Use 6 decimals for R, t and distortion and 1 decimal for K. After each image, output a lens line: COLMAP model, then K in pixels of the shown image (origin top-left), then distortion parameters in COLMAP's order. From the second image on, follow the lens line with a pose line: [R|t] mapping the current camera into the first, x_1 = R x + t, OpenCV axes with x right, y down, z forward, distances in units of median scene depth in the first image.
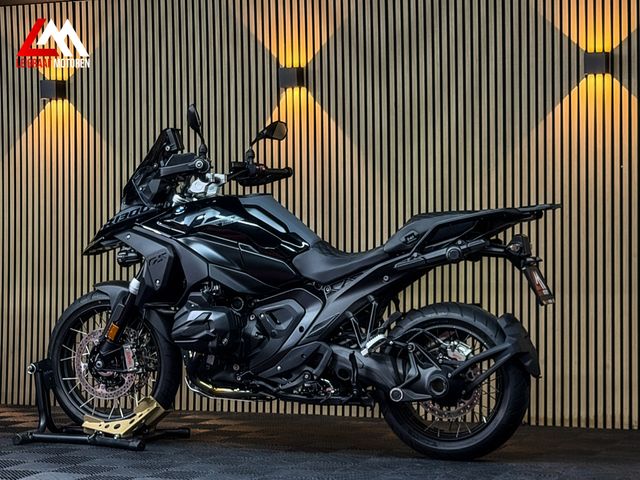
lens RADIAL K [[1439.8, 0, 318.5], [0, 1439.8, 244.7], [0, 0, 1]] dist [0.128654, 0.000000]
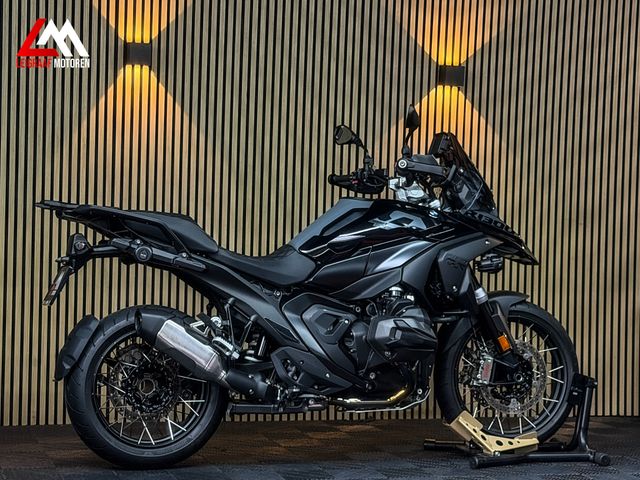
lens RADIAL K [[1439.8, 0, 322.7], [0, 1439.8, 239.1], [0, 0, 1]] dist [0.128654, 0.000000]
pose [[0.777096, 0.017626, 0.629135, -0.543881], [-0.033464, 0.999351, 0.013337, -0.016813], [-0.628492, -0.031417, 0.777181, 0.234761]]
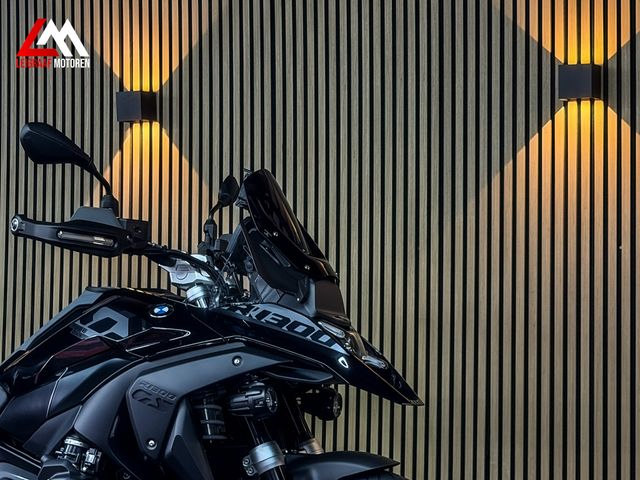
lens RADIAL K [[1439.8, 0, 321.6], [0, 1439.8, 246.9], [0, 0, 1]] dist [0.128654, 0.000000]
pose [[0.997202, 0.015051, -0.073228, 0.127446], [-0.018741, 0.998575, -0.049962, -0.020808], [0.072372, 0.051195, 0.996063, 0.371992]]
